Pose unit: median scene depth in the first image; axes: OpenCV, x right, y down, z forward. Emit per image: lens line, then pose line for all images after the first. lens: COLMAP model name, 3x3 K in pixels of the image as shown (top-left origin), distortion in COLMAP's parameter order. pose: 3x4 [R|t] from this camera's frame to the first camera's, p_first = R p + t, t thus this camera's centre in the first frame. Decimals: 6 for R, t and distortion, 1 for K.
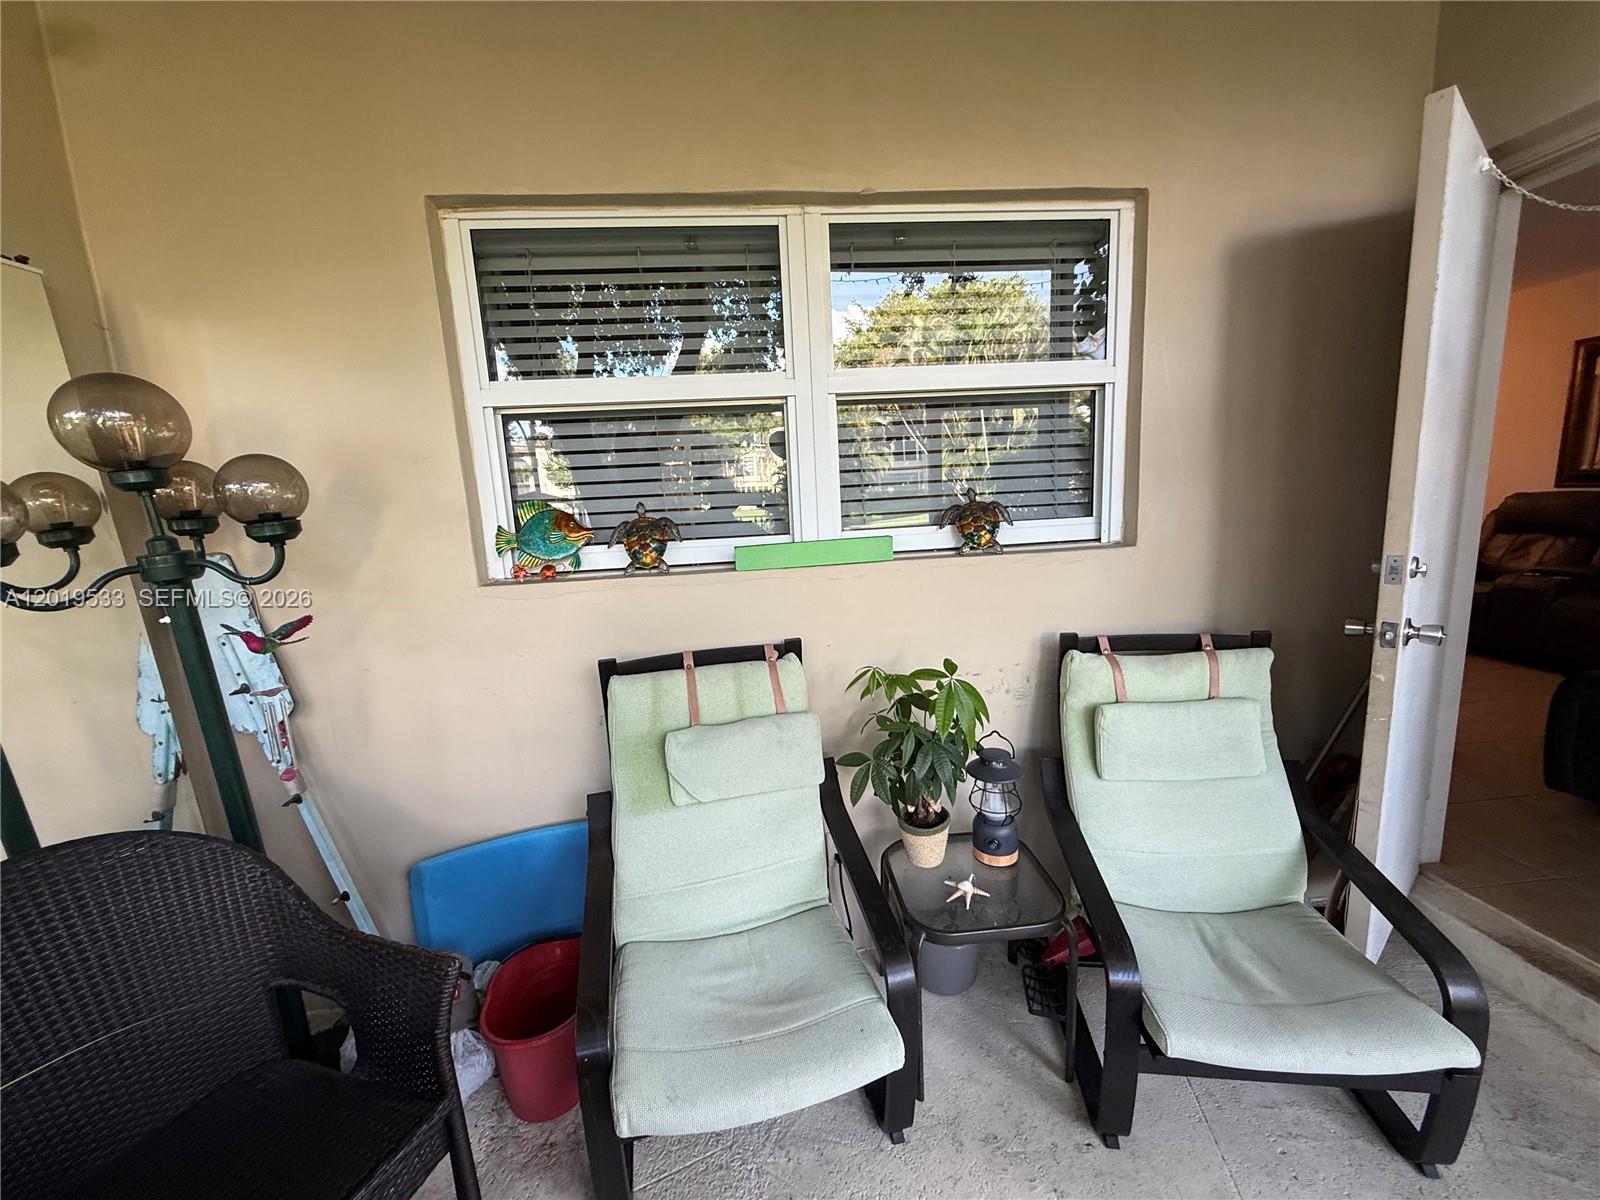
lens RADIAL K [[638.2, 0, 798.8], [0, 638.2, 601.0], [0, 0, 1]] dist [0.000086, -0.000119]
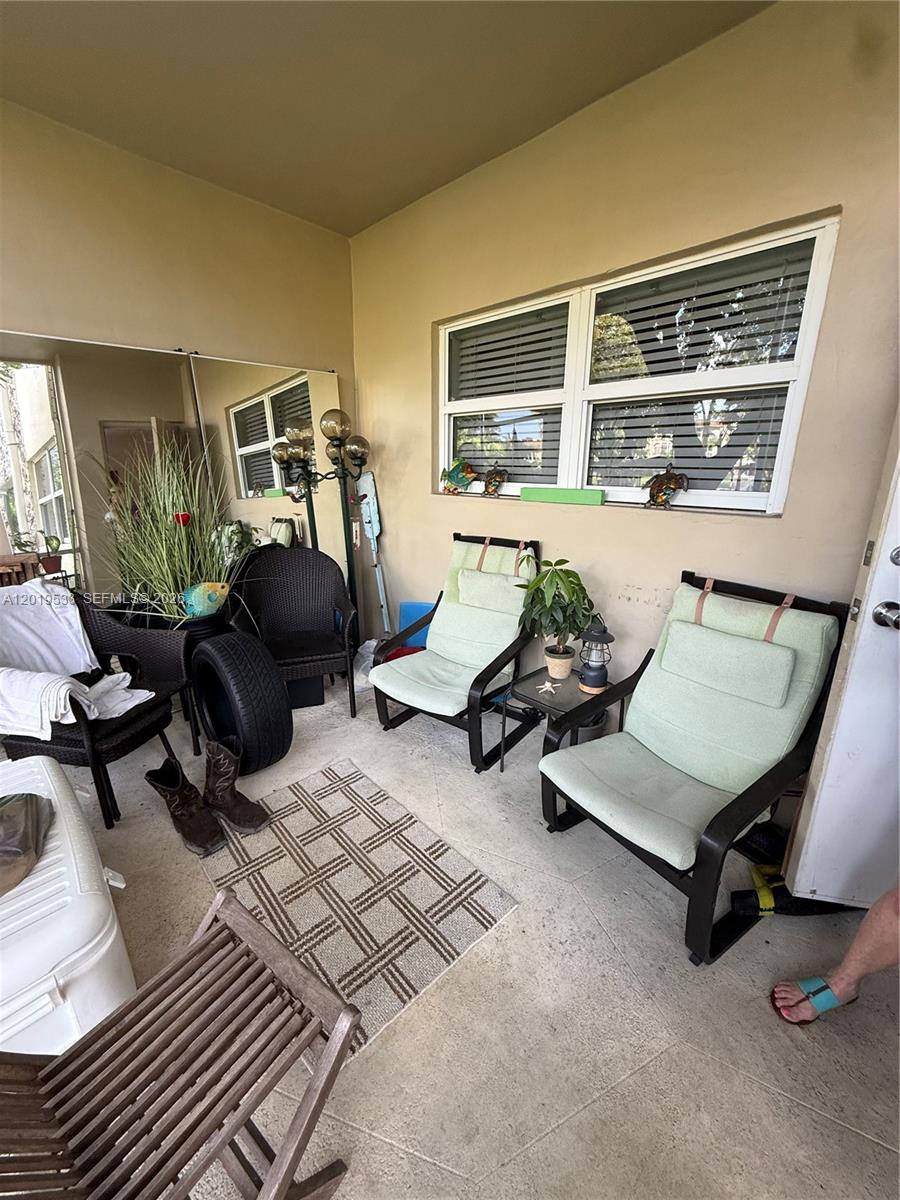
lens RADIAL K [[478.7, 0, 450.7], [0, 478.7, 600.4], [0, 0, 1]] dist [0.000086, -0.000119]
pose [[0.633394, 0.263916, -0.727434, 0.897077], [-0.173064, 0.964546, 0.199250, -0.008057], [0.754229, -0.000311, 0.656612, -0.094236]]
